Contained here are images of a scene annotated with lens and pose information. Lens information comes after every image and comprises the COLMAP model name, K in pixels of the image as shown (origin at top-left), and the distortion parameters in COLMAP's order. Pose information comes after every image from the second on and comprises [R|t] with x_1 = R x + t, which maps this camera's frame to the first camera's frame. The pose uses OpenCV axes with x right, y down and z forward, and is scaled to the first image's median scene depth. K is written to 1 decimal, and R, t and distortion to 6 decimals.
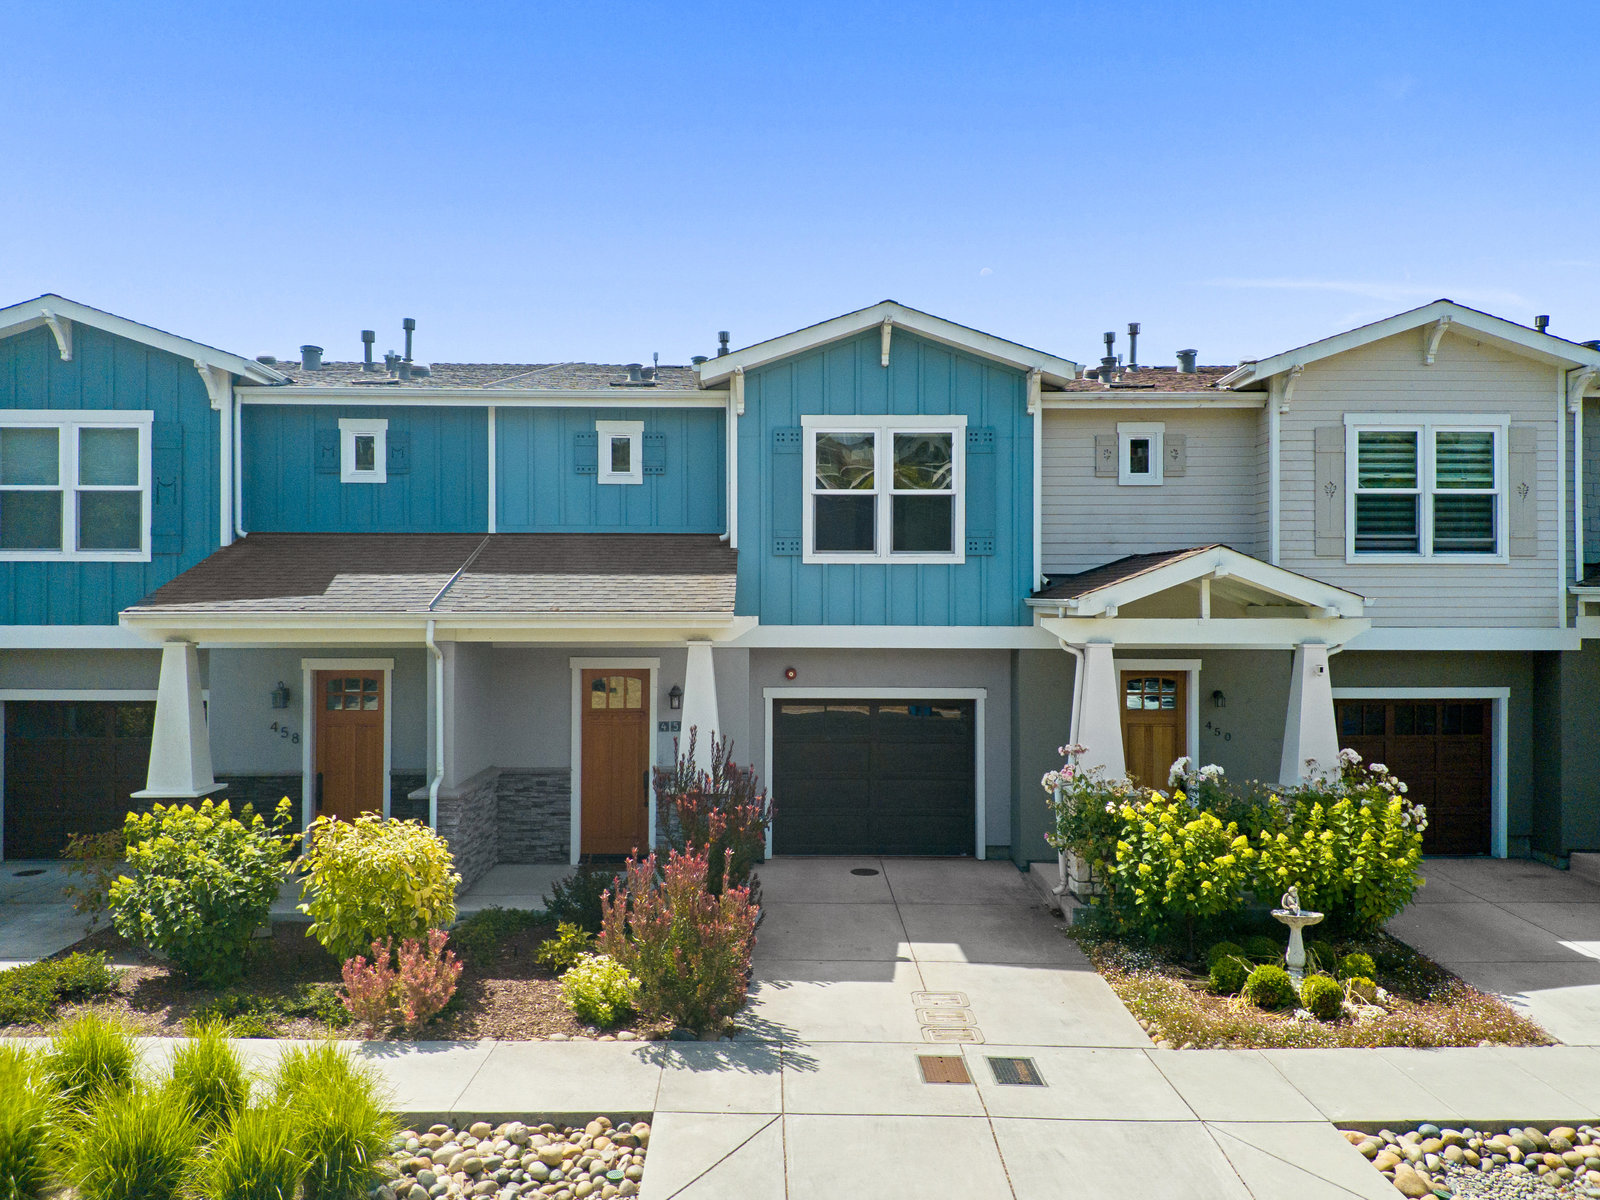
lens RADIAL K [[1242.2, 0, 798.3], [0, 1242.2, 591.9], [0, 0, 1]] dist [0.054153, -0.073675]
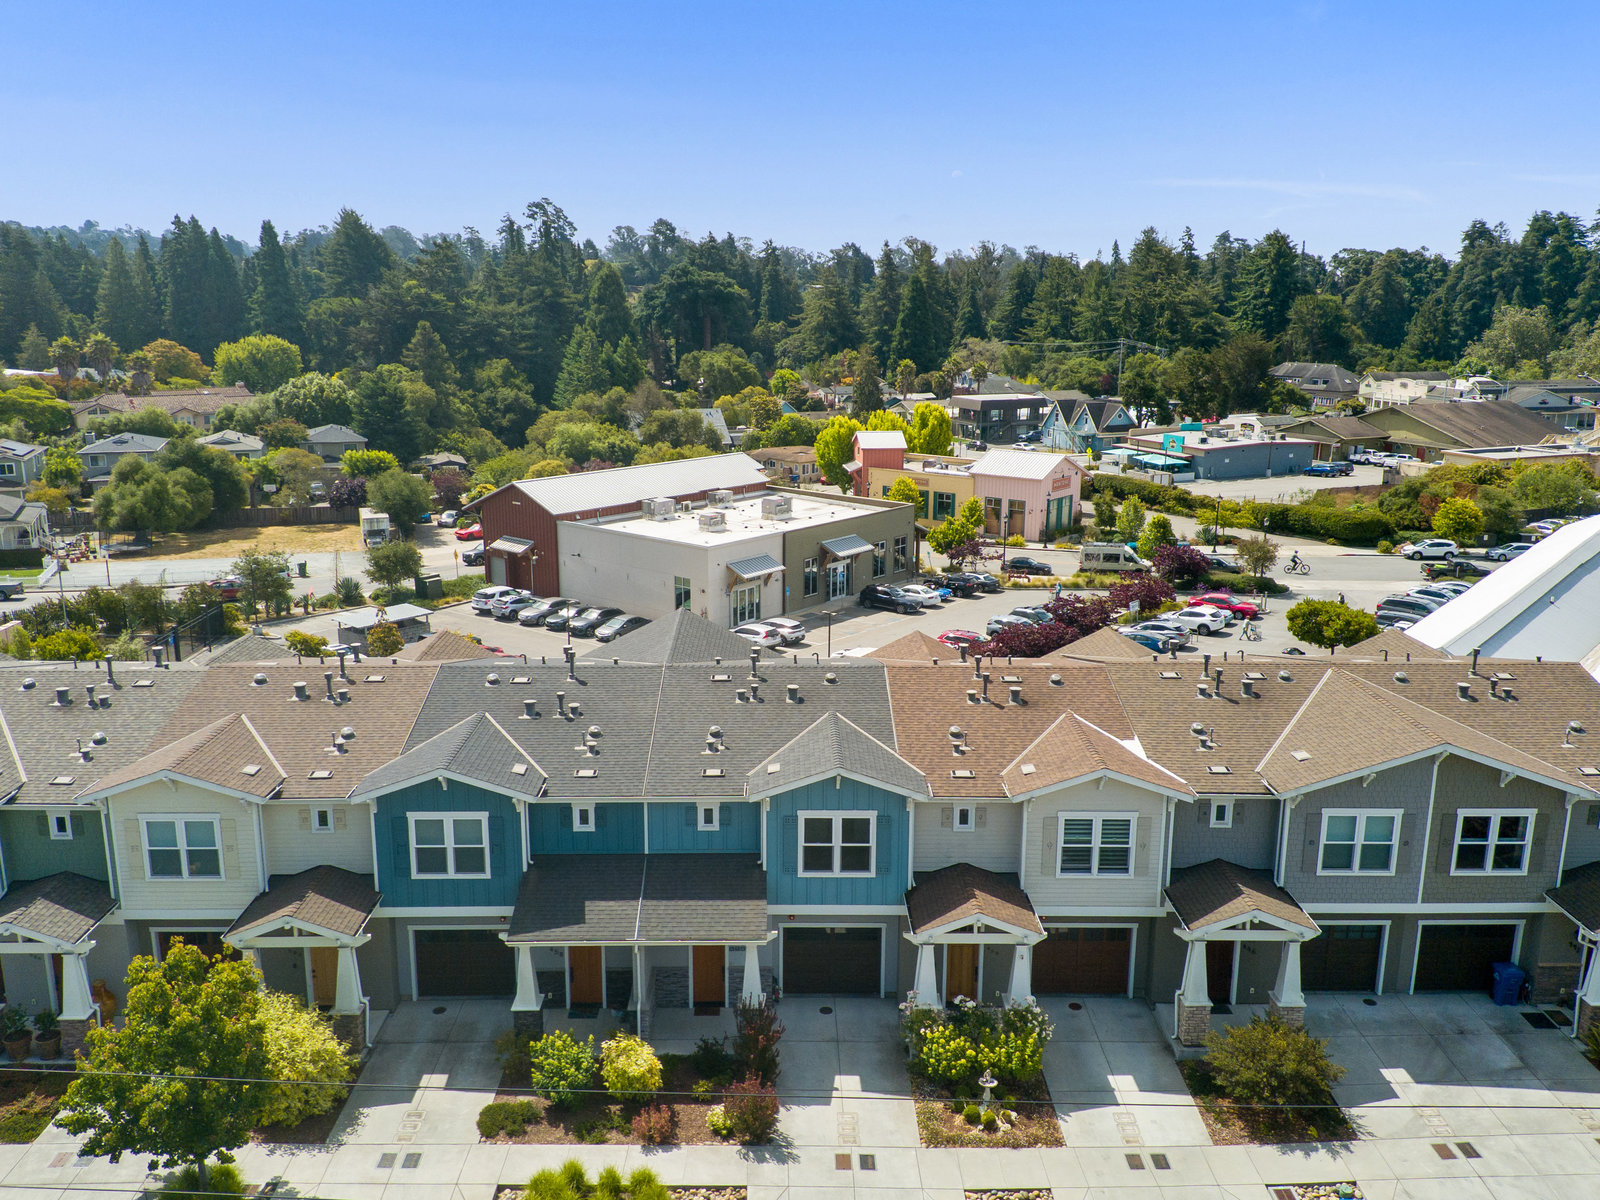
lens RADIAL K [[1329.3, 0, 800.8], [0, 1329.3, 585.5], [0, 0, 1]] dist [0.065370, -0.104005]
pose [[0.999988, 0.004861, -0.000230, 0.006918], [-0.004682, 0.973855, 0.227123, -1.026094], [0.001327, -0.227120, 0.973866, -1.092455]]
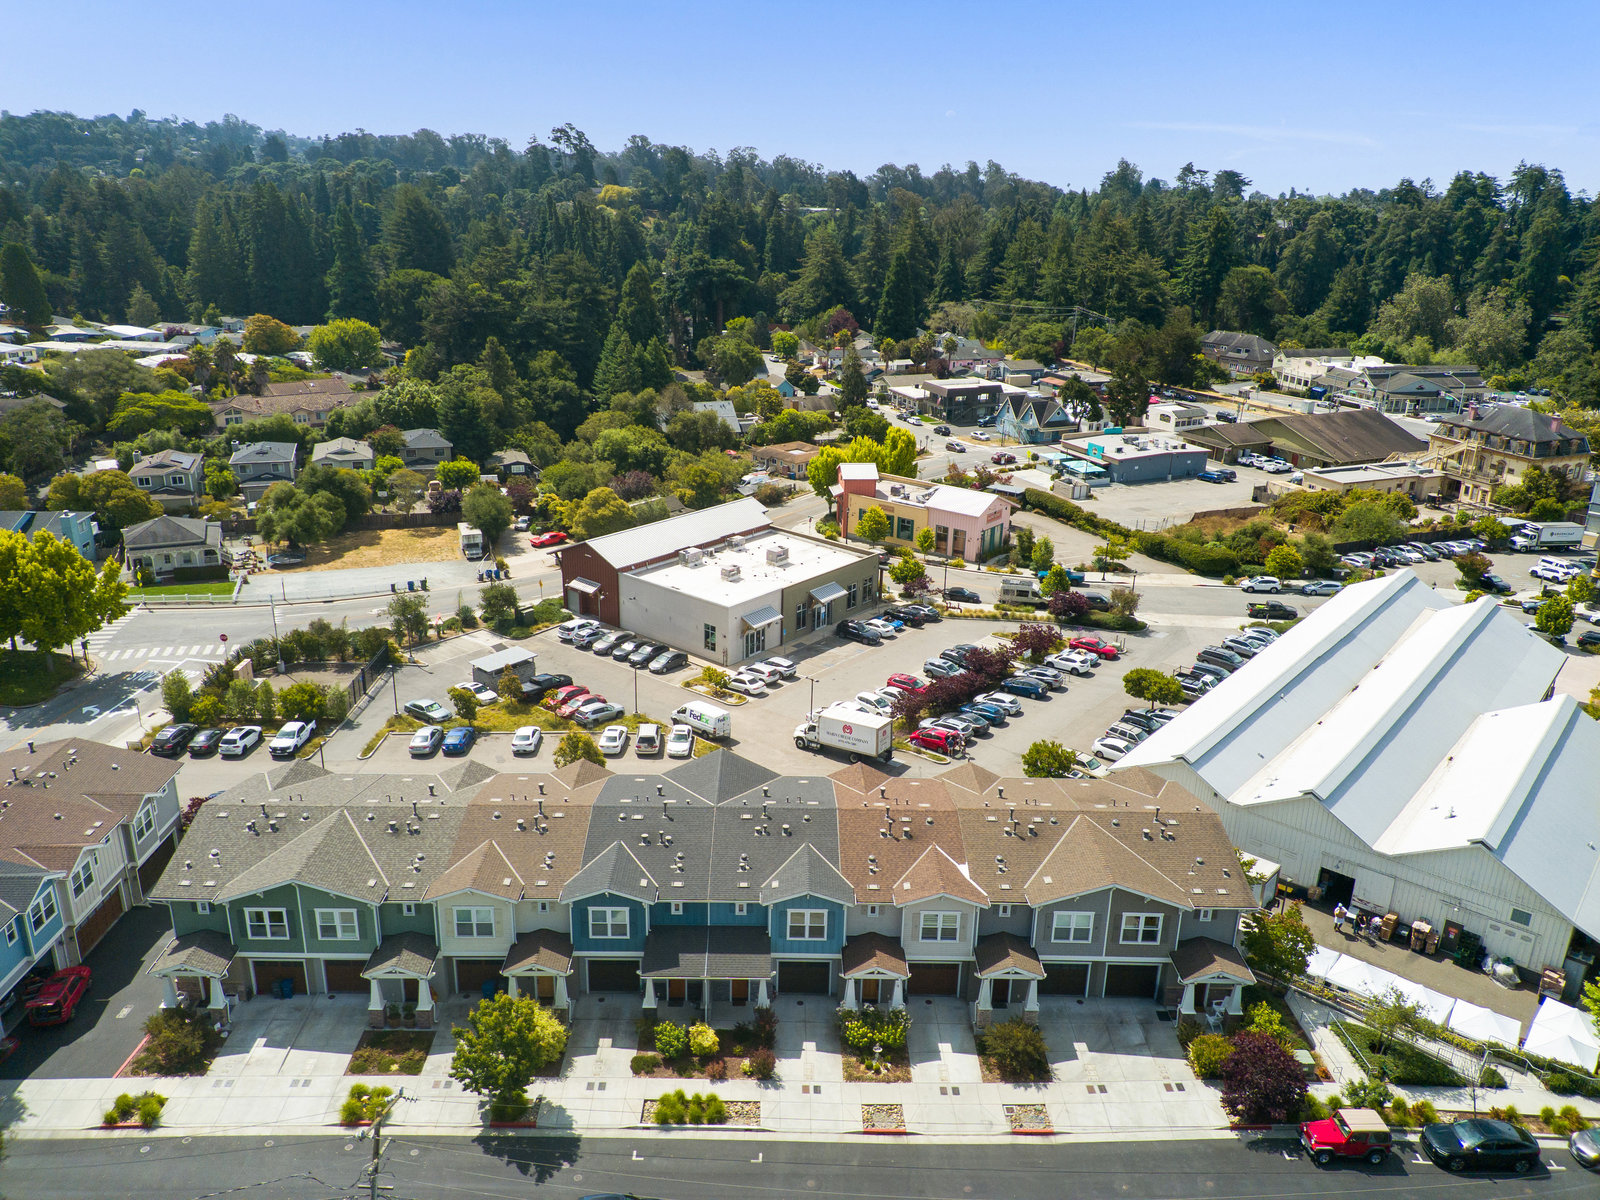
lens RADIAL K [[1209.6, 0, 799.4], [0, 1209.6, 588.6], [0, 0, 1]] dist [0.055665, -0.067800]
pose [[0.999774, 0.020937, 0.003728, 0.006488], [-0.020991, 0.943384, 0.331038, -2.468180], [0.003414, -0.331042, 0.943610, -2.418418]]
